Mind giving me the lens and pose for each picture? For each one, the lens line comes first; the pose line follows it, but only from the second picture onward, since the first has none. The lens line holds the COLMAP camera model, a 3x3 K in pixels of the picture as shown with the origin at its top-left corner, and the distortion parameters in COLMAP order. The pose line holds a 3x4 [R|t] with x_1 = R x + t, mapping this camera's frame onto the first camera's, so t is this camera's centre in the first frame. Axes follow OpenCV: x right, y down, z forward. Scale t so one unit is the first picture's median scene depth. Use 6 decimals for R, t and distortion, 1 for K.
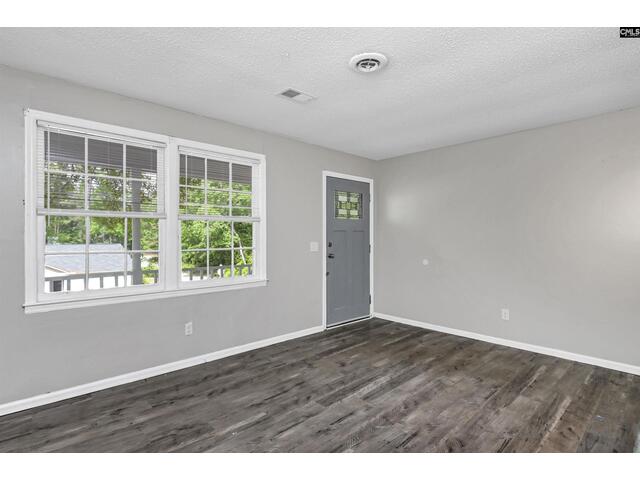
lens RADIAL K [[333.8, 0, 324.2], [0, 333.8, 229.7], [0, 0, 1]] dist [-0.000299, -0.002672]
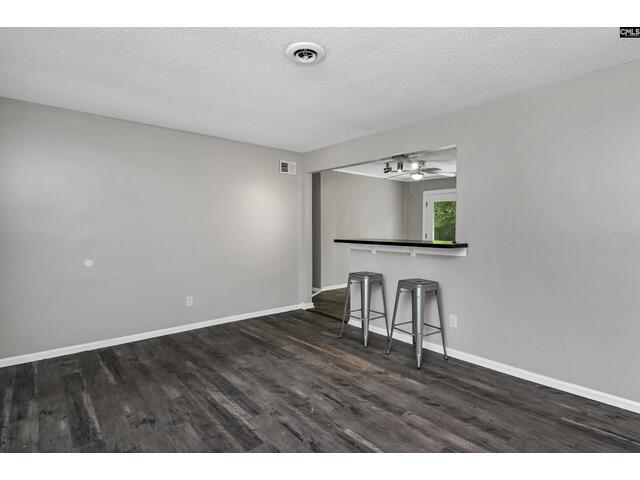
lens RADIAL K [[333.8, 0, 317.5], [0, 333.8, 235.5], [0, 0, 1]] dist [-0.000299, -0.002672]
pose [[0.058804, -0.031865, 0.997761, -0.621563], [-0.018980, 0.999274, 0.033032, -0.000828], [-0.998089, -0.020880, 0.058156, 0.663894]]
